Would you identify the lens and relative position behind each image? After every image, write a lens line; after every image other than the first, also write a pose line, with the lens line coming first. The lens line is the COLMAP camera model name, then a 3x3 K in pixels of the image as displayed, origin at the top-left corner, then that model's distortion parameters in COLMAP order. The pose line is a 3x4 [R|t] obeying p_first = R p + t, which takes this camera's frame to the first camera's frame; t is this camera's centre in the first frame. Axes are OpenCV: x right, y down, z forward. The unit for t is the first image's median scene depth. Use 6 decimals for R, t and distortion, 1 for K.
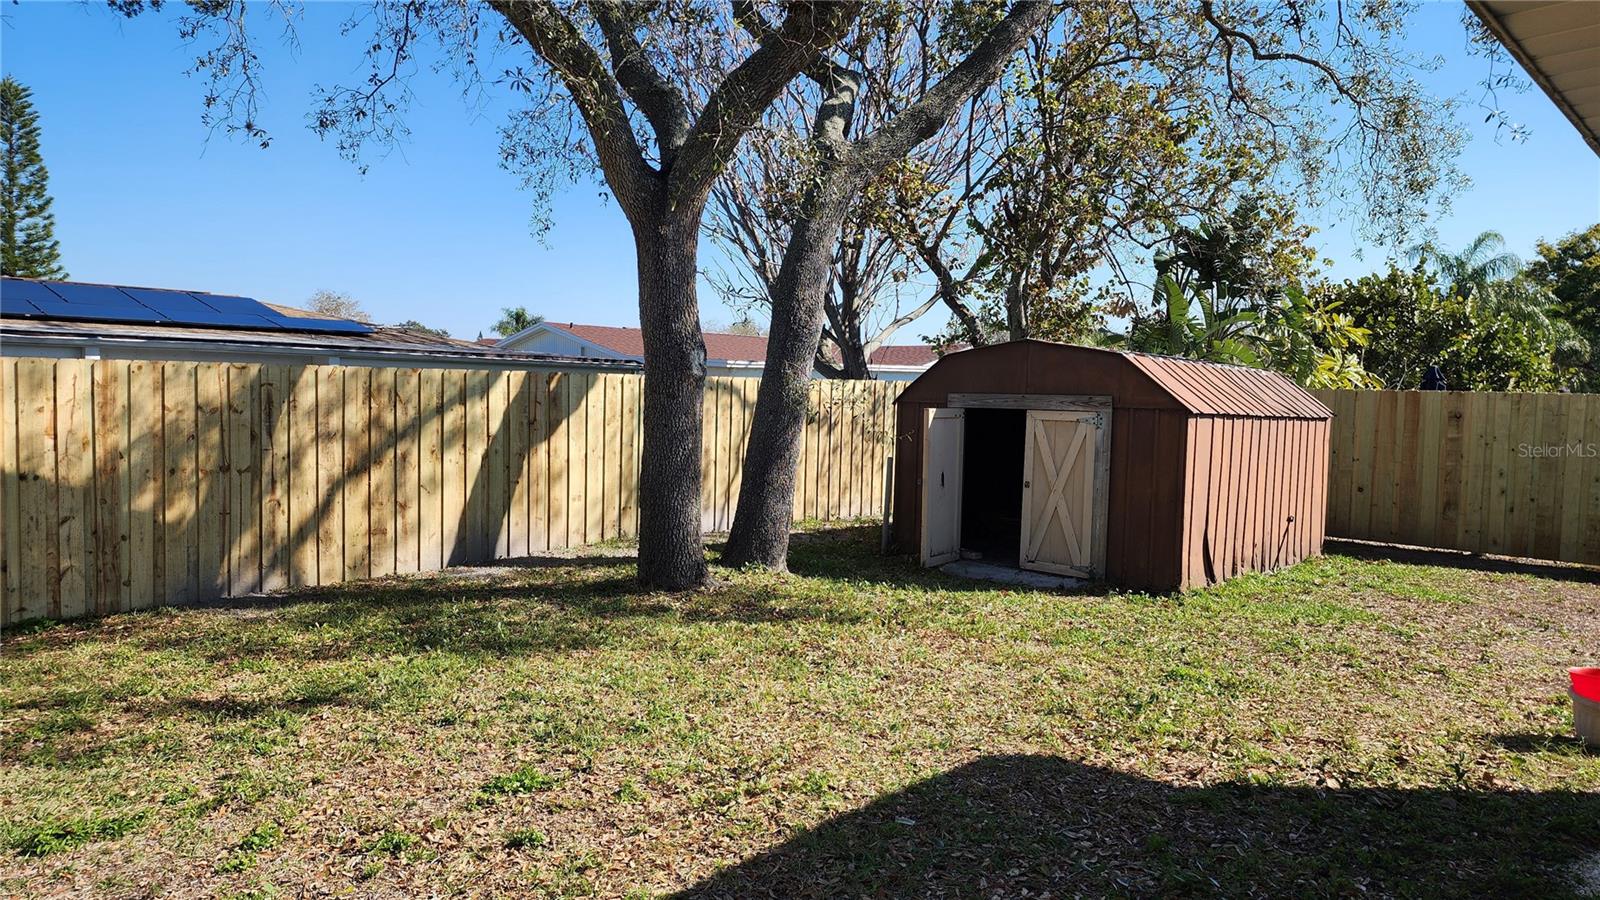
lens RADIAL K [[1051.4, 0, 803.9], [0, 1051.4, 438.0], [0, 0, 1]] dist [0.042534, -0.038741]
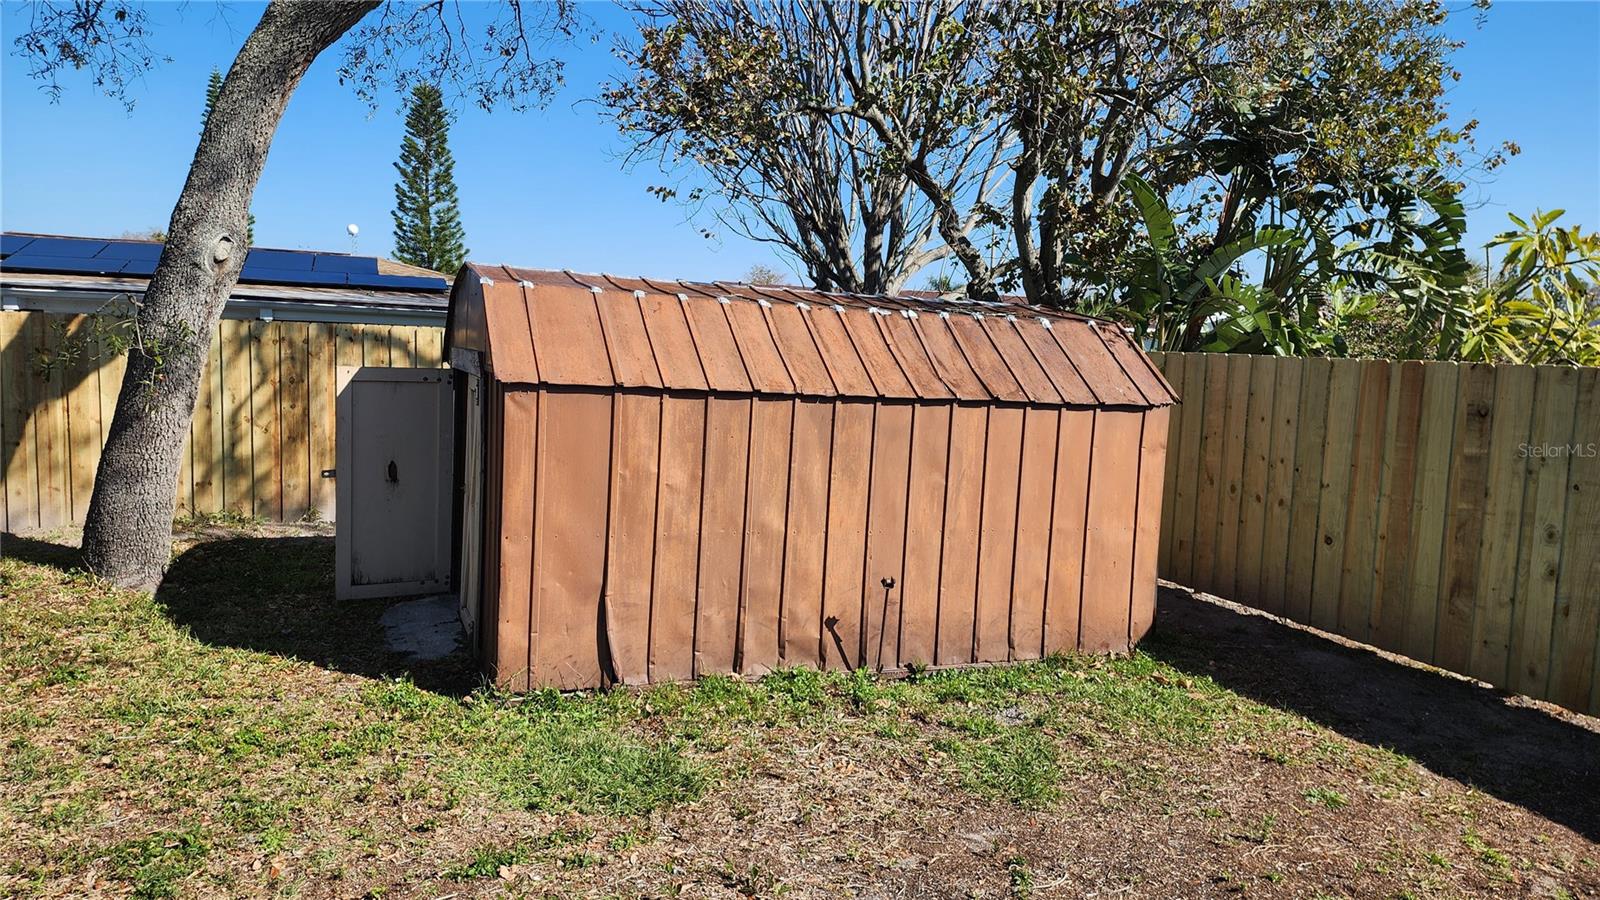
lens RADIAL K [[1051.4, 0, 788.4], [0, 1051.4, 458.9], [0, 0, 1]] dist [0.042534, -0.038741]
pose [[0.898601, 0.058775, -0.434812, 0.758415], [-0.038362, 0.997717, 0.055585, -0.019418], [0.437086, -0.033269, 0.898804, 0.574102]]
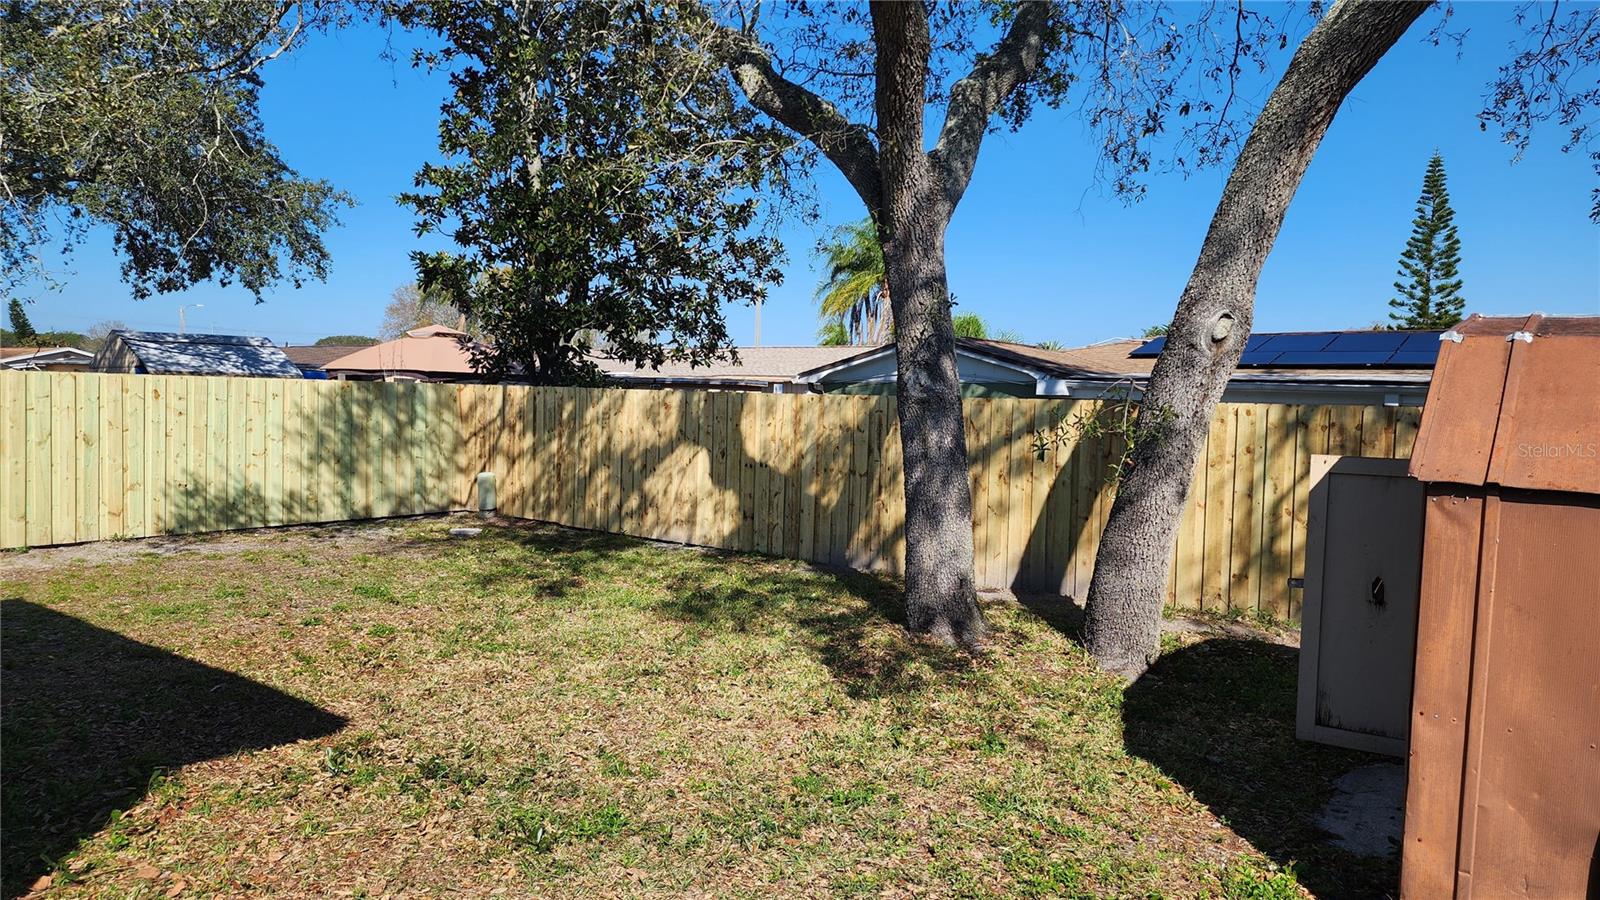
lens RADIAL K [[1051.4, 0, 786.3], [0, 1051.4, 455.6], [0, 0, 1]] dist [0.042534, -0.038741]
pose [[0.071226, 0.037026, -0.996773, 0.738617], [-0.074169, 0.996741, 0.031725, -0.027513], [0.994699, 0.071670, 0.073740, 0.758732]]
